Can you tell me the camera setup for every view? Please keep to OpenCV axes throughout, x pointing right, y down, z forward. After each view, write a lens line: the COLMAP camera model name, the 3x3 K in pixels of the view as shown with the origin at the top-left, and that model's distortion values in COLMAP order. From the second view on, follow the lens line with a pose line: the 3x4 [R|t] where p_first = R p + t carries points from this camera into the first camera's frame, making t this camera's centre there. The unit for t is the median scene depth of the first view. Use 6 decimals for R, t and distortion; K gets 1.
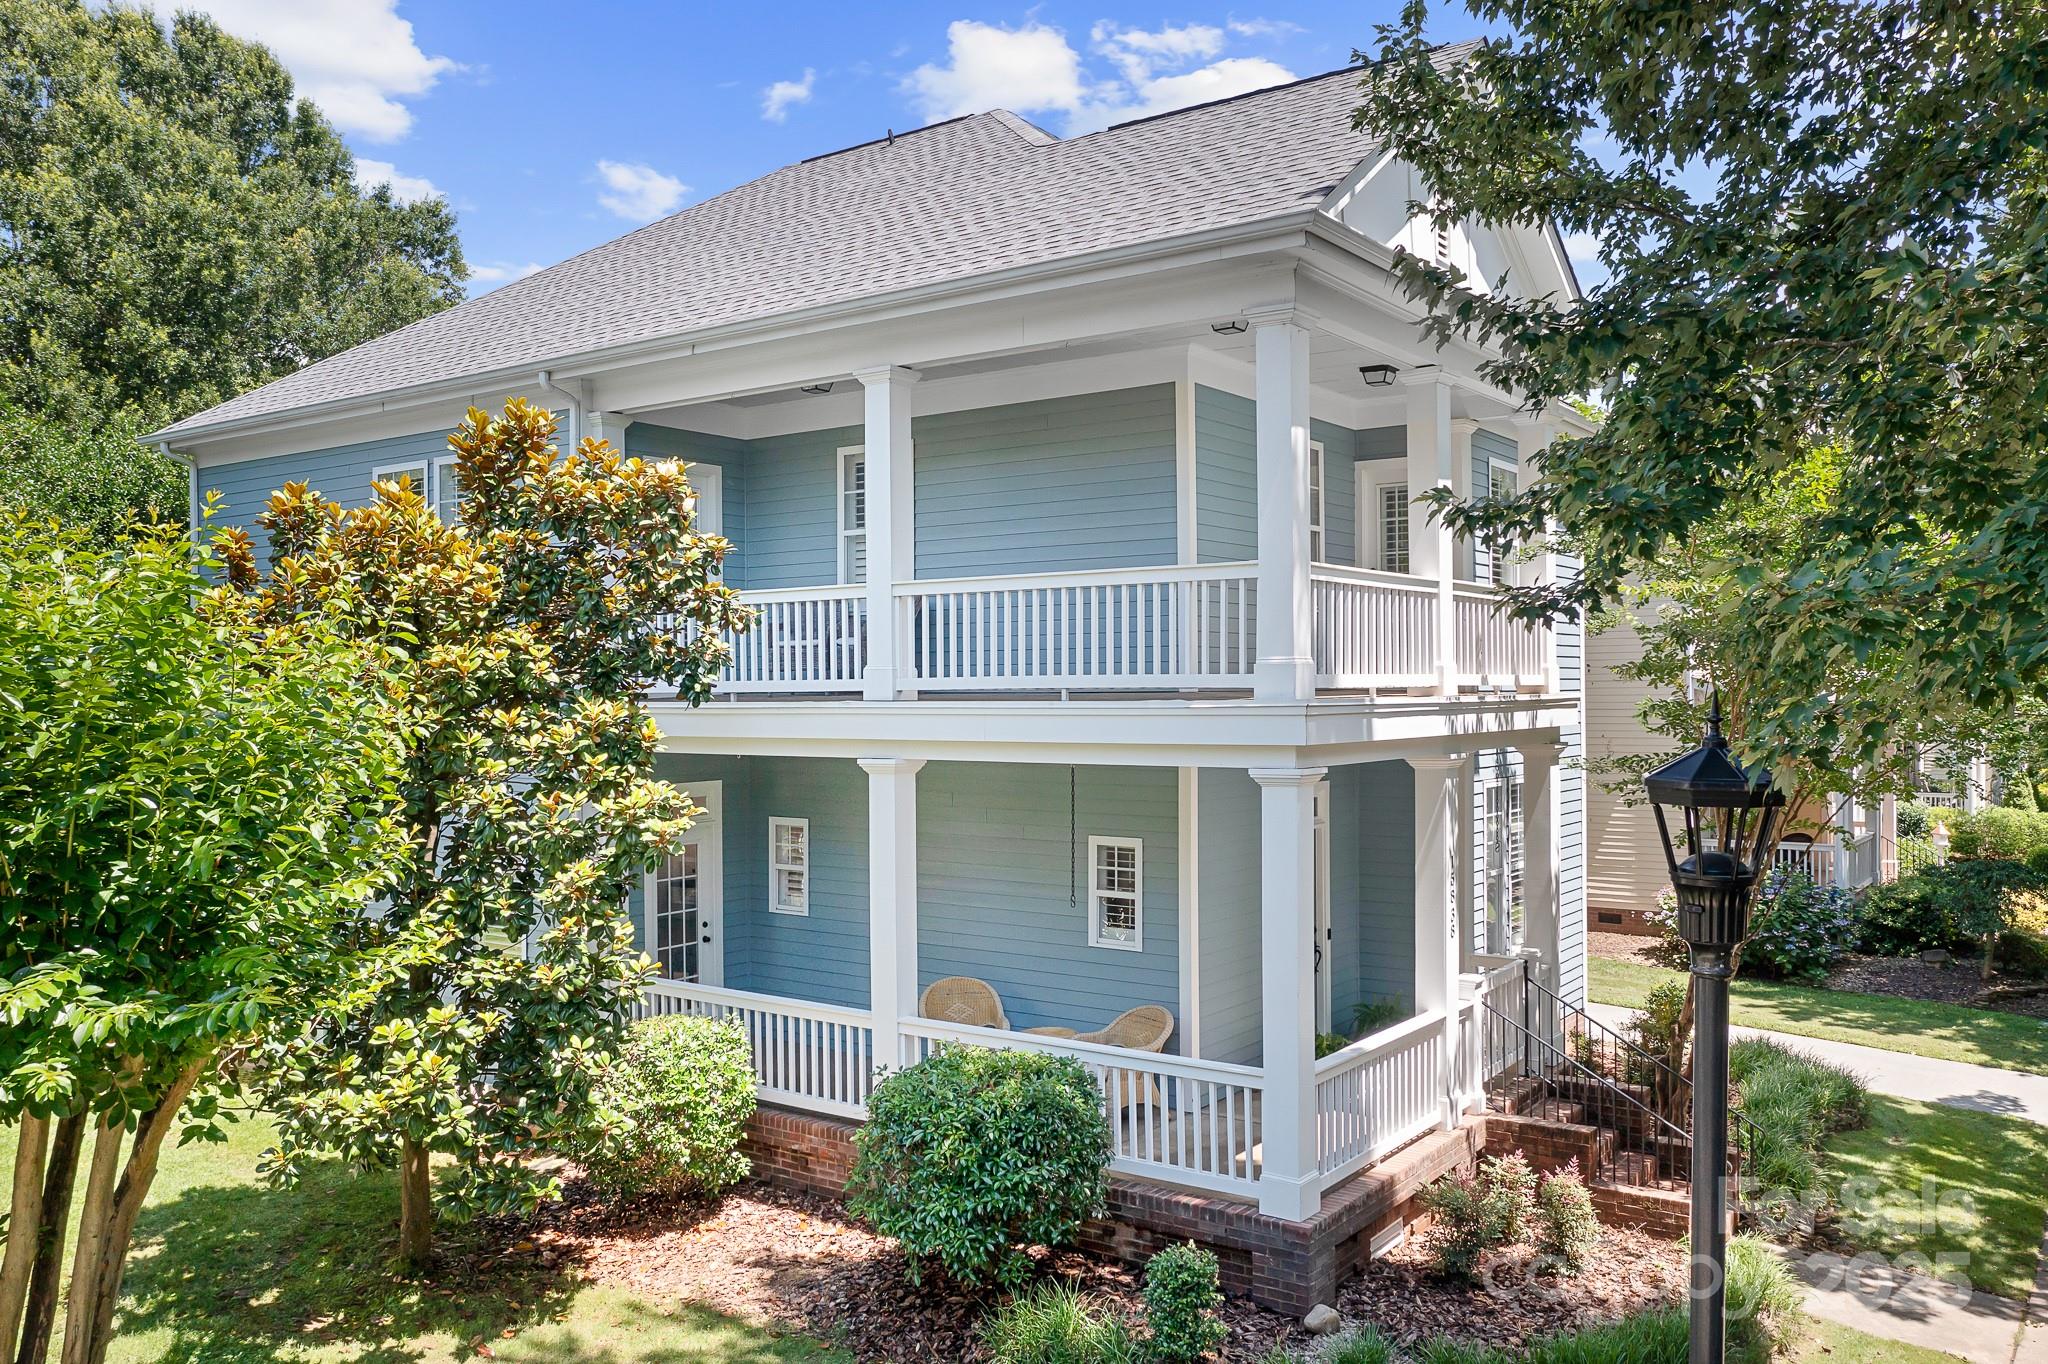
lens RADIAL K [[1640.0, 0, 1024.0], [0, 1640.0, 682.0], [0, 0, 1]] dist [-0.014896, -0.016378]
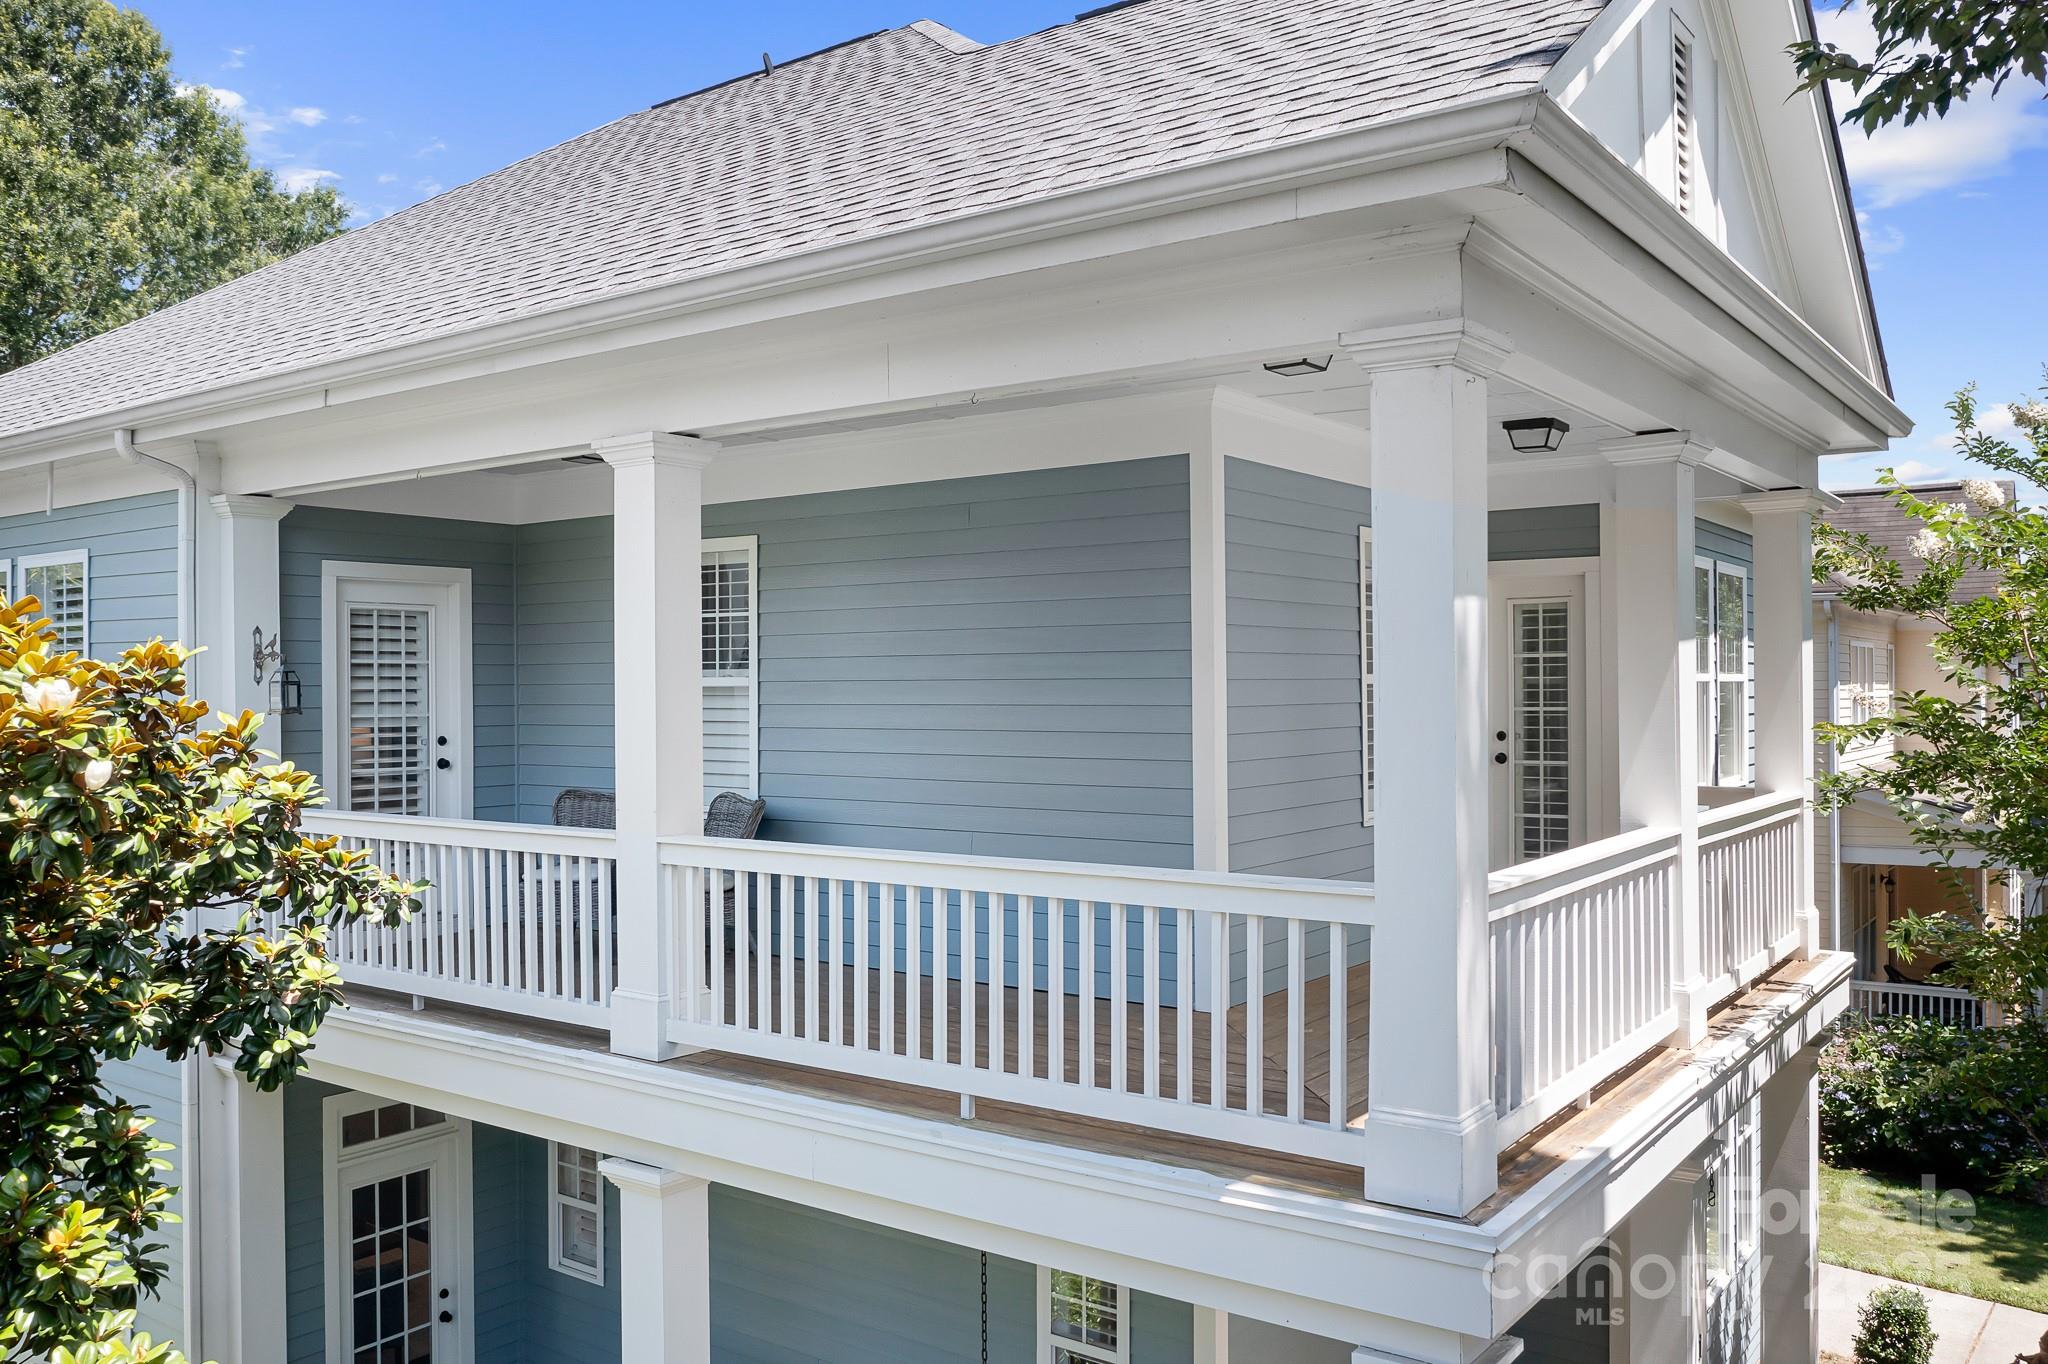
lens RADIAL K [[1640.0, 0, 1024.0], [0, 1640.0, 682.0], [0, 0, 1]] dist [-0.014896, -0.016378]
pose [[0.999984, 0.000518, -0.005556, 0.042753], [-0.000520, 1.000000, -0.000264, -0.114935], [0.005556, 0.000267, 0.999985, 0.481305]]
